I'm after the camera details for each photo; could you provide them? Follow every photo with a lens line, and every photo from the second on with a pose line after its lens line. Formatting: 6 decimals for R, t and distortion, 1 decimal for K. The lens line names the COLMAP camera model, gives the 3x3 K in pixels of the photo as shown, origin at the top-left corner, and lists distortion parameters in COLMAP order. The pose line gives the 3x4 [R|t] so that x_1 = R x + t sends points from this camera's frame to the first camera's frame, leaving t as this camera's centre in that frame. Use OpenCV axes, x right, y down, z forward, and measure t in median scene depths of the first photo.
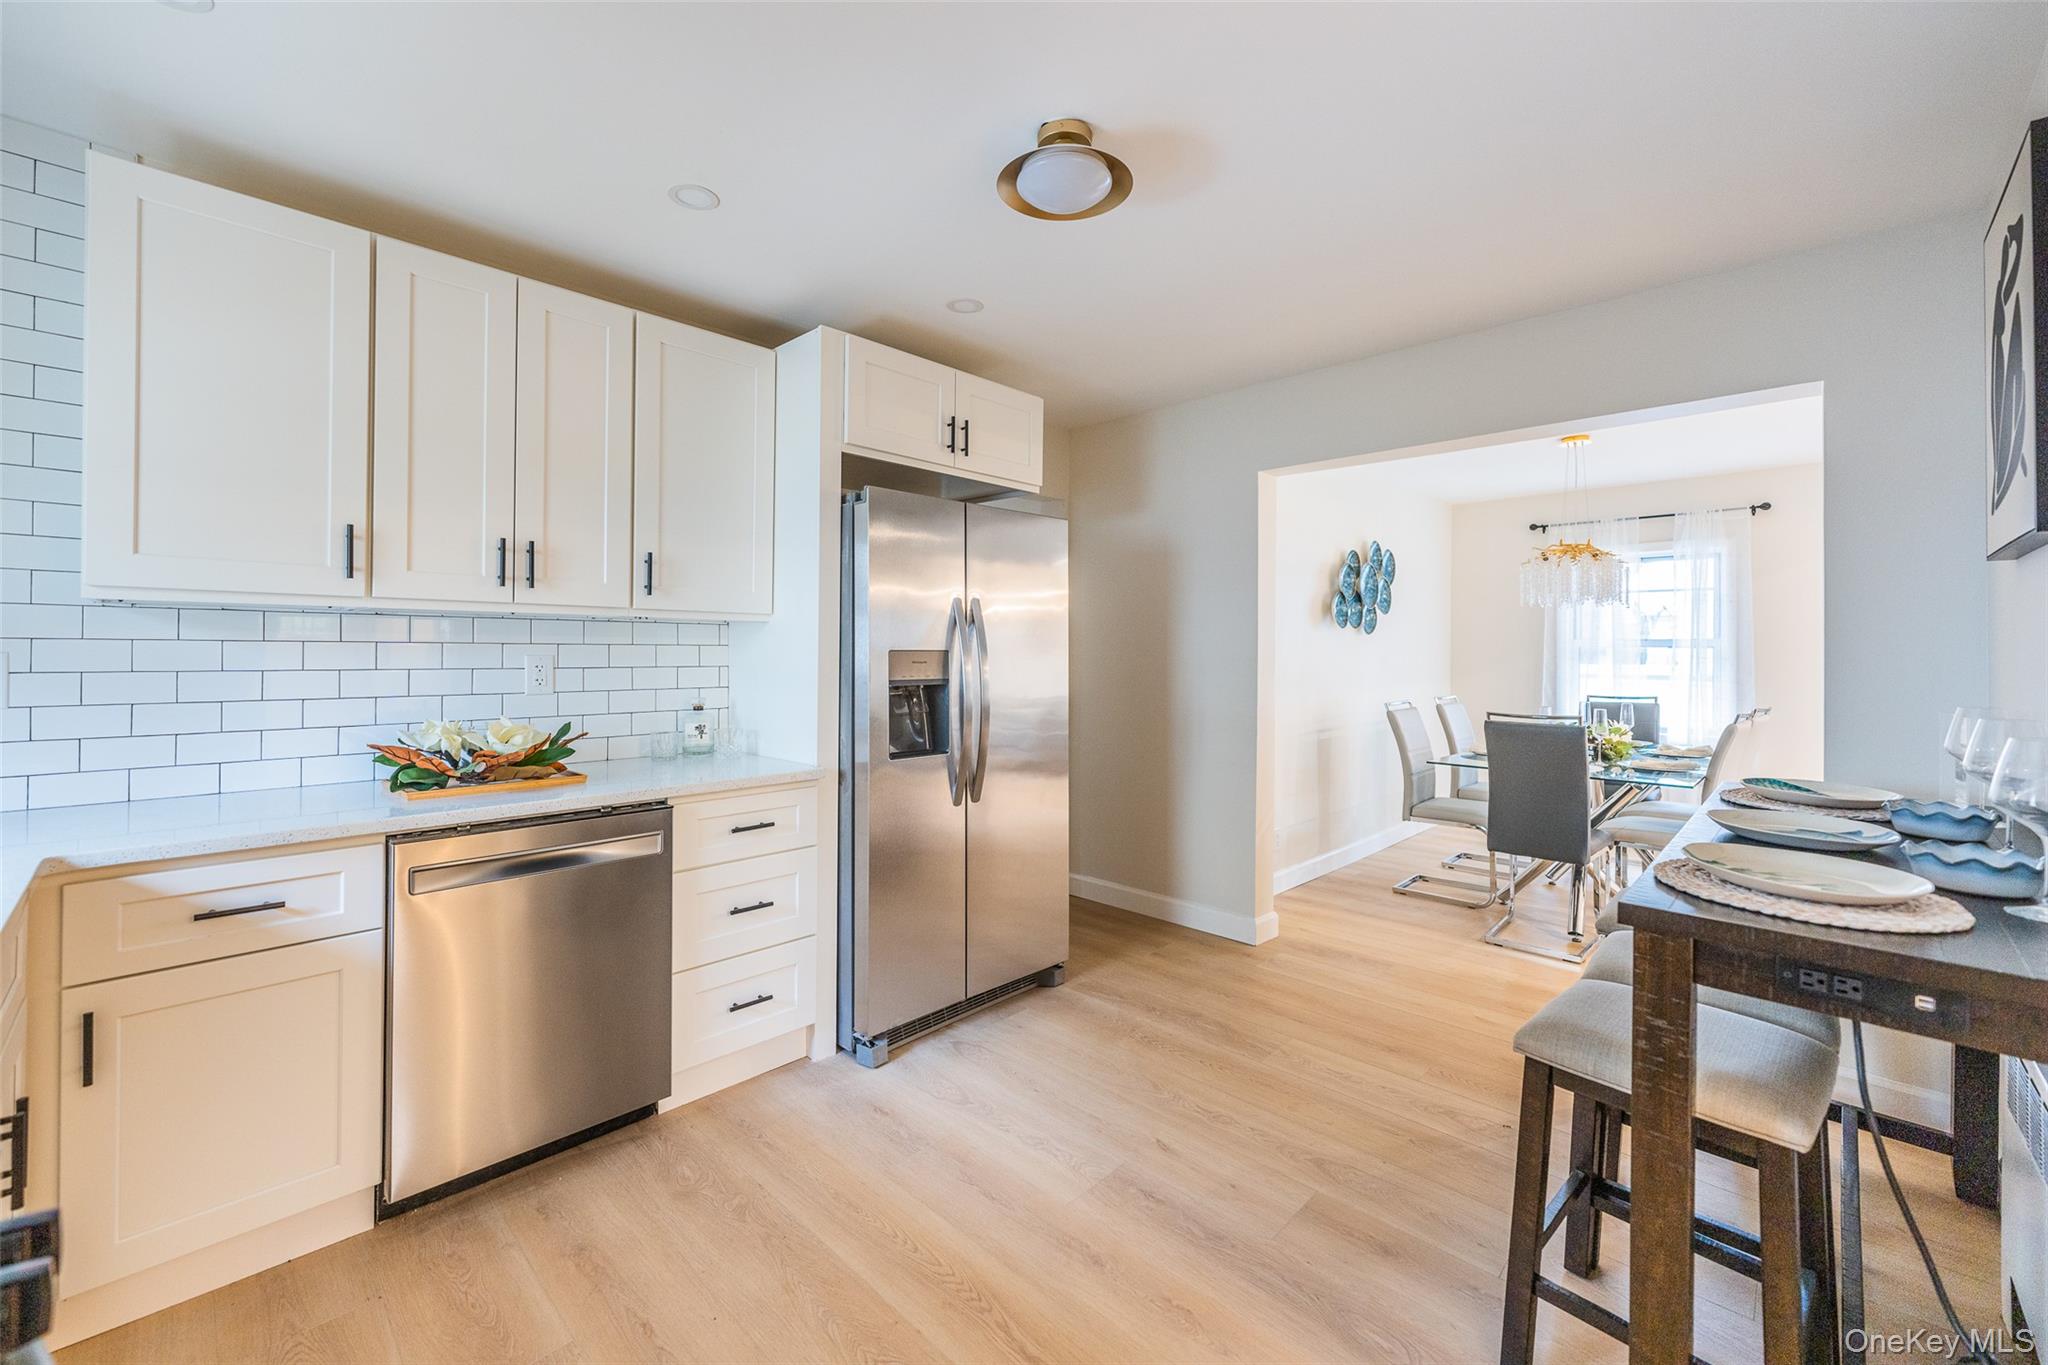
lens RADIAL K [[817.0, 0, 1028.0], [0, 817.0, 645.7], [0, 0, 1]] dist [0.000856, 0.000133]
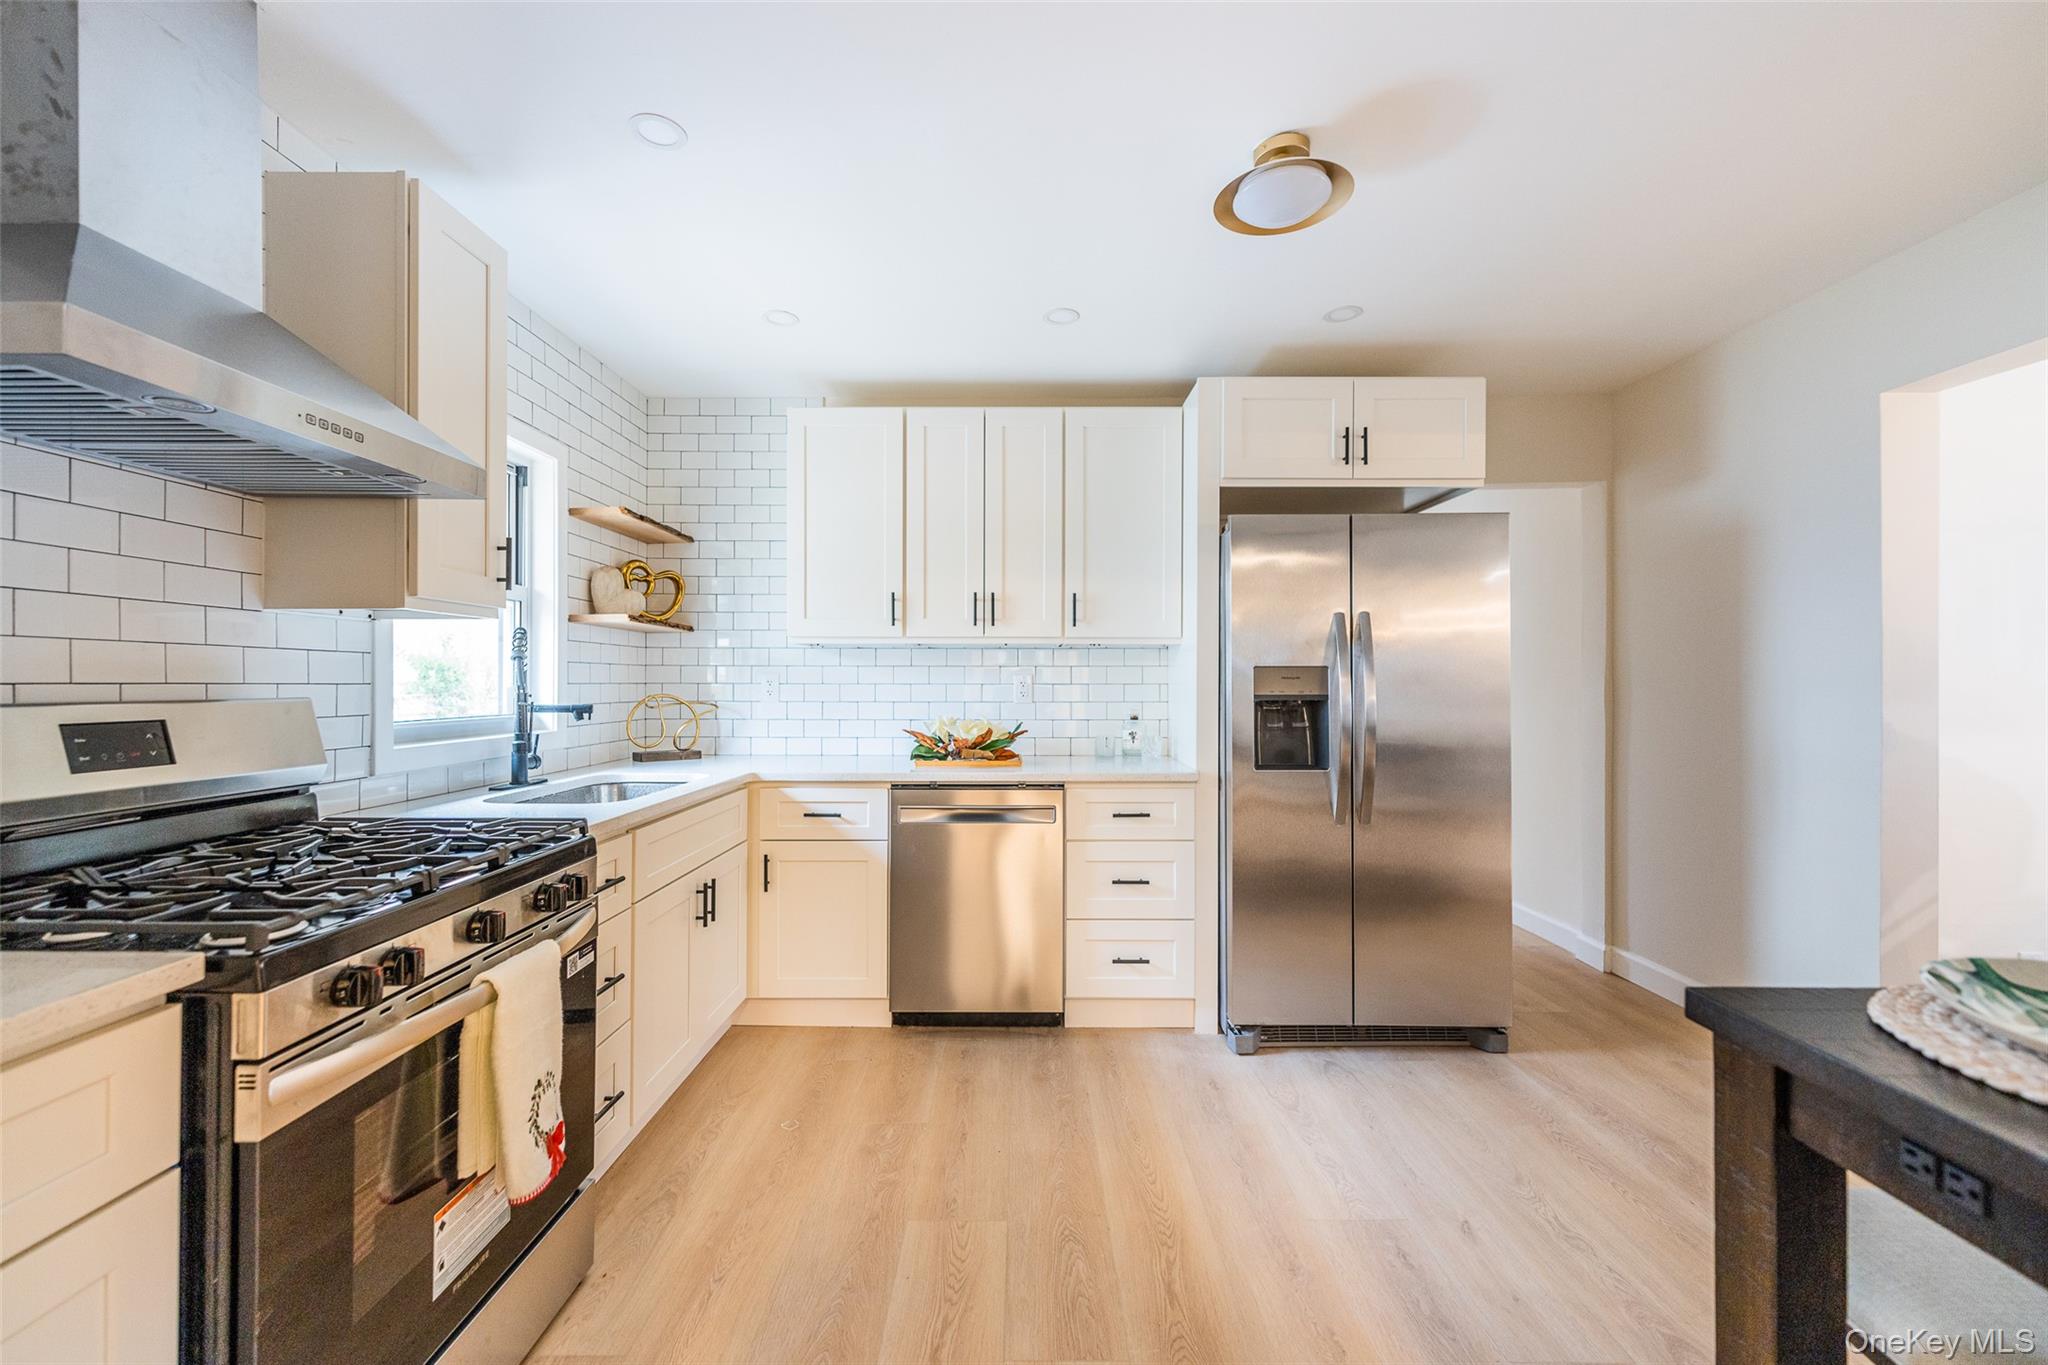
lens RADIAL K [[817.2, 0, 1024.9], [0, 817.2, 677.4], [0, 0, 1]] dist [0.000874, -0.000329]
pose [[0.695384, -0.008360, -0.718589, 0.403717], [0.008510, 0.999958, -0.003398, 0.021583], [0.718588, -0.003752, 0.695426, 0.051181]]
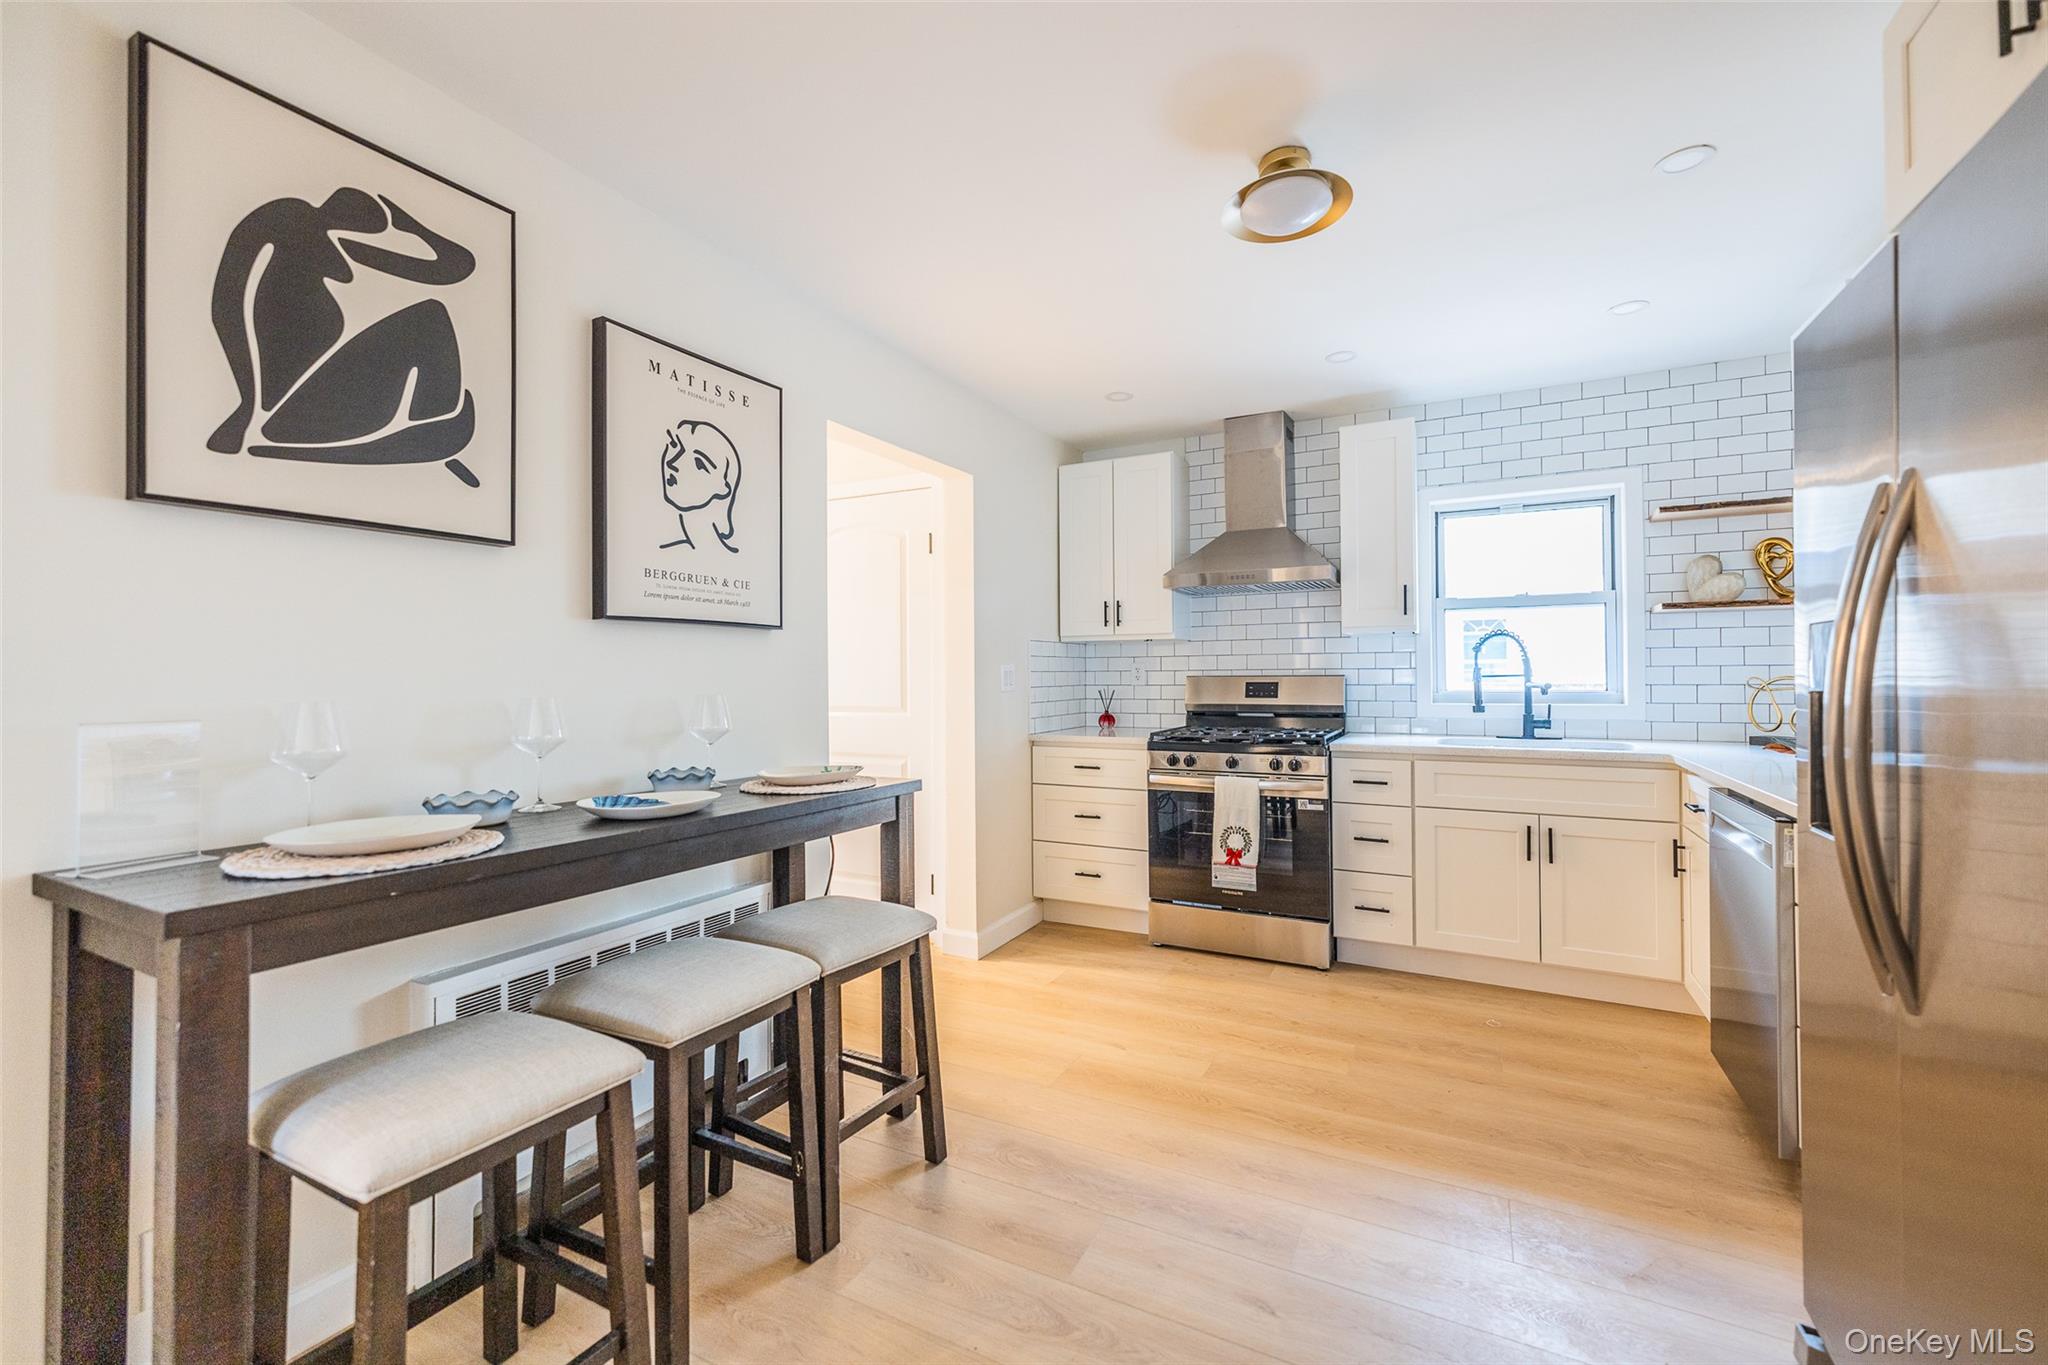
lens RADIAL K [[817.2, 0, 1024.9], [0, 817.2, 677.4], [0, 0, 1]] dist [0.000874, -0.000329]
pose [[-0.961620, -0.003576, -0.274360, 0.491787], [-0.000526, 0.999937, -0.011190, 0.053345], [0.274383, -0.010616, -0.961562, 1.418152]]
